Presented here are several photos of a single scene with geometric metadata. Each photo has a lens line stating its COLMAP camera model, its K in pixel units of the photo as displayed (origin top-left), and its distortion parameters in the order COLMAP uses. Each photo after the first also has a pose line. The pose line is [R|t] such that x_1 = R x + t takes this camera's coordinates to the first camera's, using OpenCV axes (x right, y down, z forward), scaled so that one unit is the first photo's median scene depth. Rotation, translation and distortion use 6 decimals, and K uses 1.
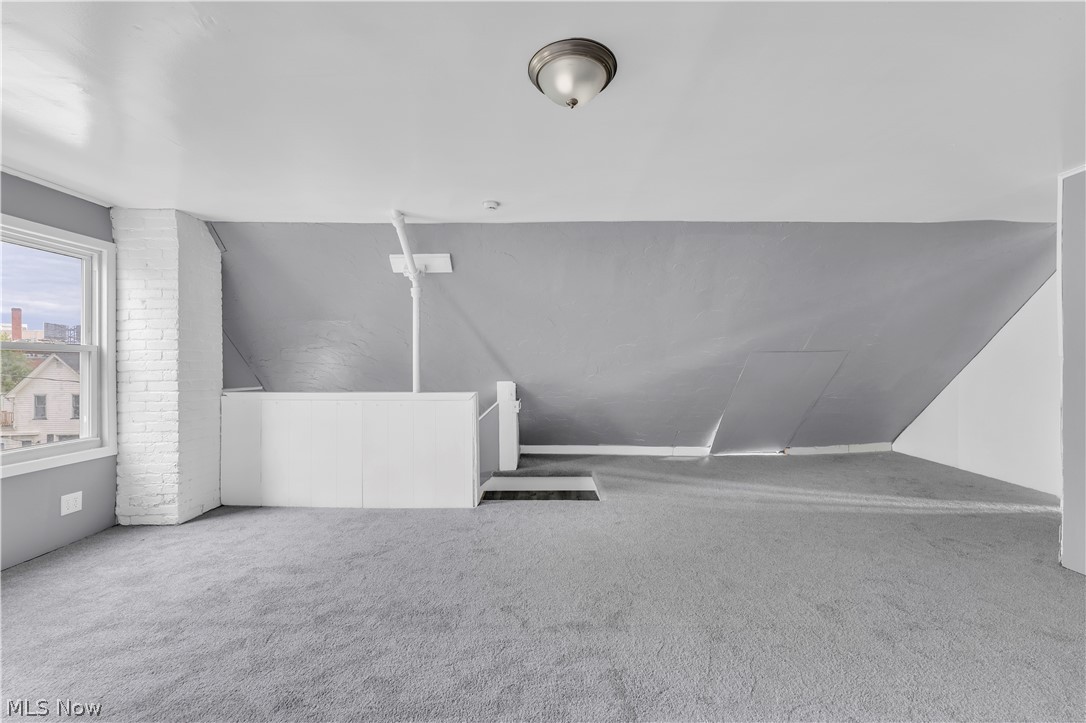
lens RADIAL K [[439.6, 0, 543.0], [0, 439.6, 361.5], [0, 0, 1]] dist [0.000933, -0.000008]
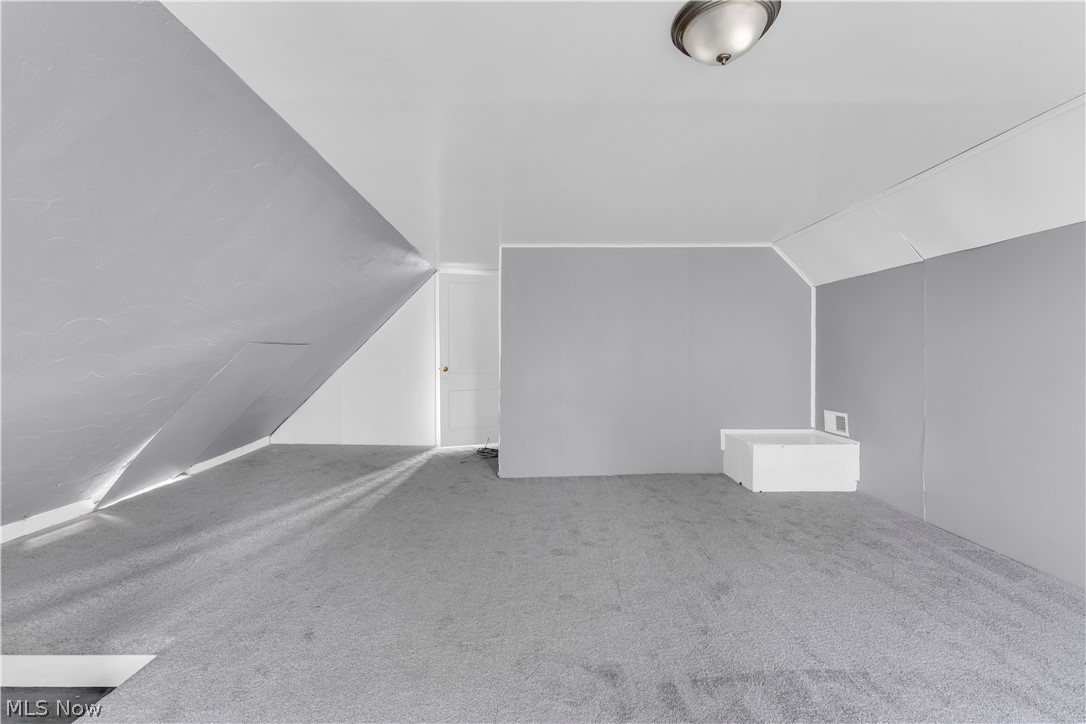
lens RADIAL K [[439.6, 0, 543.0], [0, 439.6, 362.0], [0, 0, 1]] dist [0.000933, -0.000008]
pose [[-0.014005, -0.013129, 0.999816, -0.365481], [-0.002450, 0.999911, 0.013096, -0.000262], [-0.999899, -0.002267, -0.014036, 0.633506]]
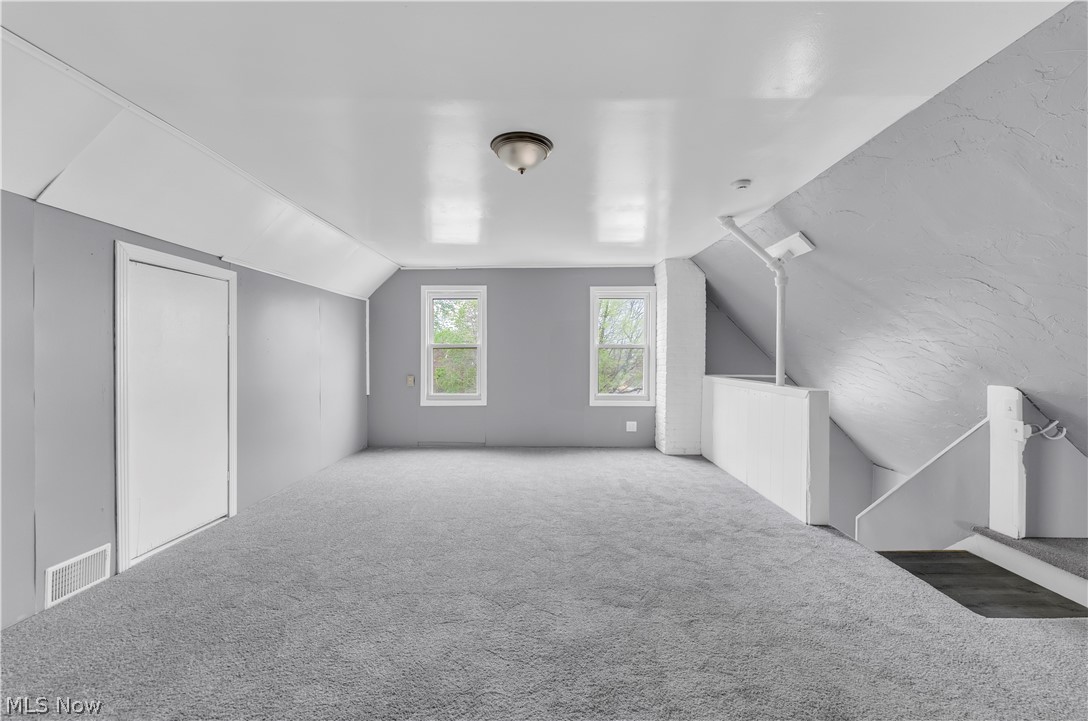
lens RADIAL K [[437.3, 0, 544.0], [0, 437.3, 360.5], [0, 0, 1]] dist [-0.000376, -0.000026]
pose [[-0.001557, 0.014397, -0.999895, 0.688371], [0.001621, 0.999895, 0.014394, 0.002028], [0.999997, -0.001599, -0.001581, 0.499892]]
